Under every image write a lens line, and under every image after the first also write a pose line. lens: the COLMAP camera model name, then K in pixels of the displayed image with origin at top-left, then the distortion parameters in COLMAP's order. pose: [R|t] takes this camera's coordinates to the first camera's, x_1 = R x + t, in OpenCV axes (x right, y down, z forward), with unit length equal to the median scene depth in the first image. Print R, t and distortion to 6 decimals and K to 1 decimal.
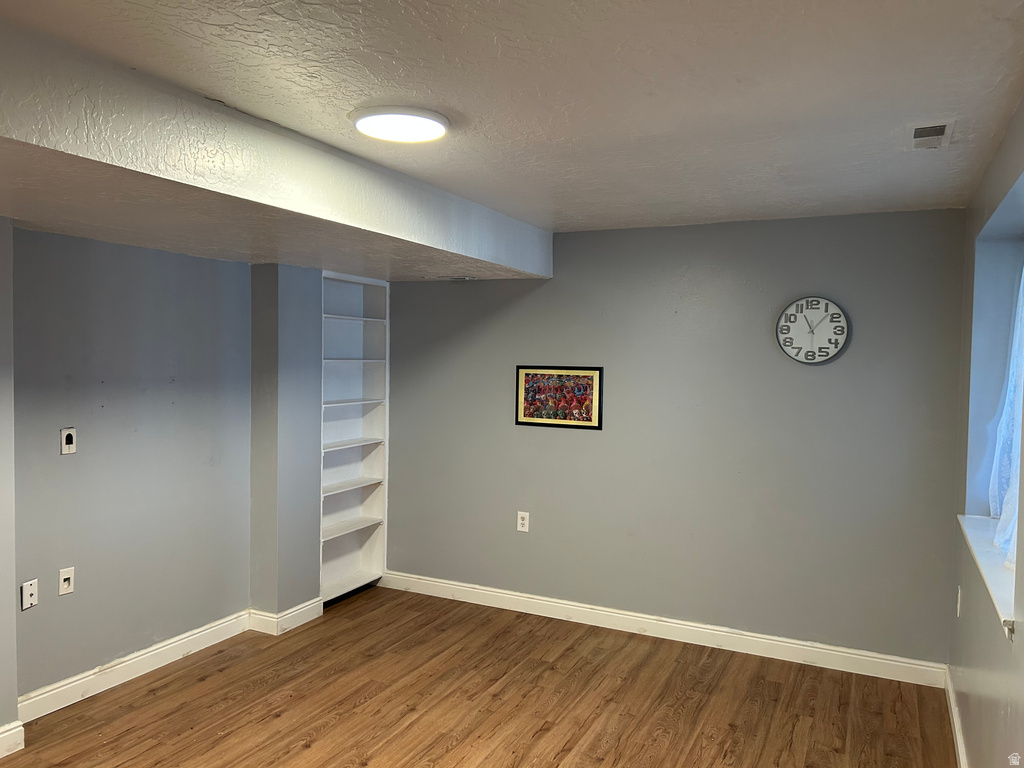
lens RADIAL K [[774.8, 0, 505.8], [0, 774.8, 380.3], [0, 0, 1]] dist [0.060766, -0.054004]
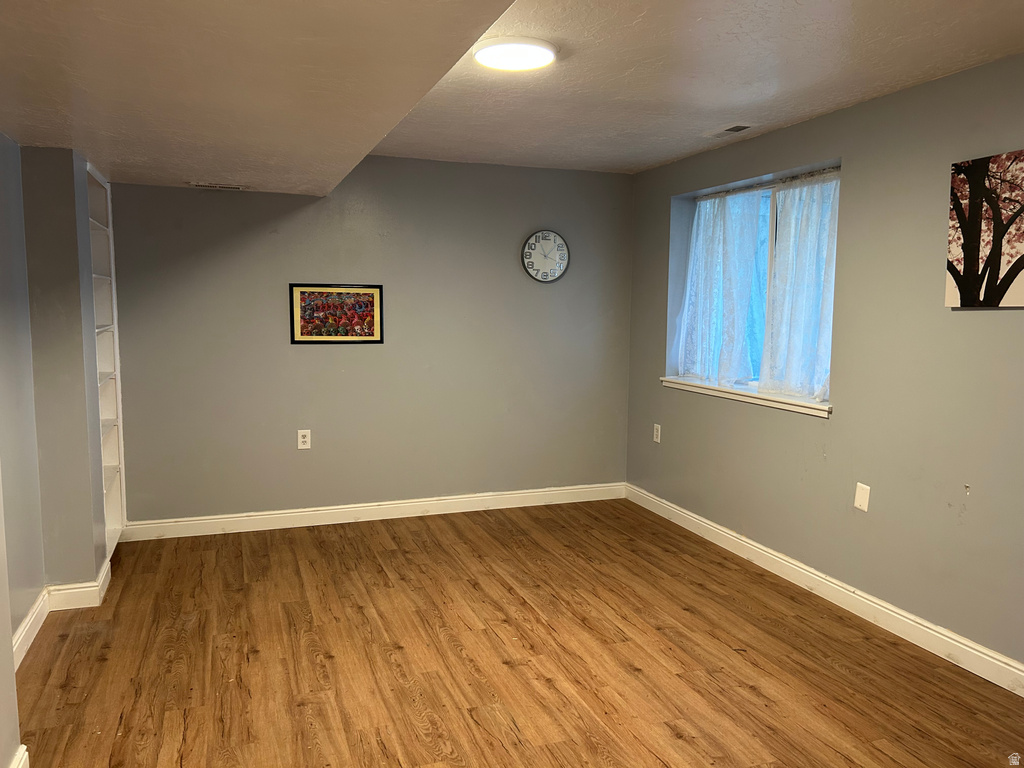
lens RADIAL K [[774.8, 0, 506.7], [0, 774.8, 381.2], [0, 0, 1]] dist [0.060766, -0.054004]
pose [[0.694472, -0.083516, 0.714657, -0.603807], [0.025909, 0.995499, 0.091158, 0.024720], [-0.719053, -0.044791, 0.693510, 0.126478]]
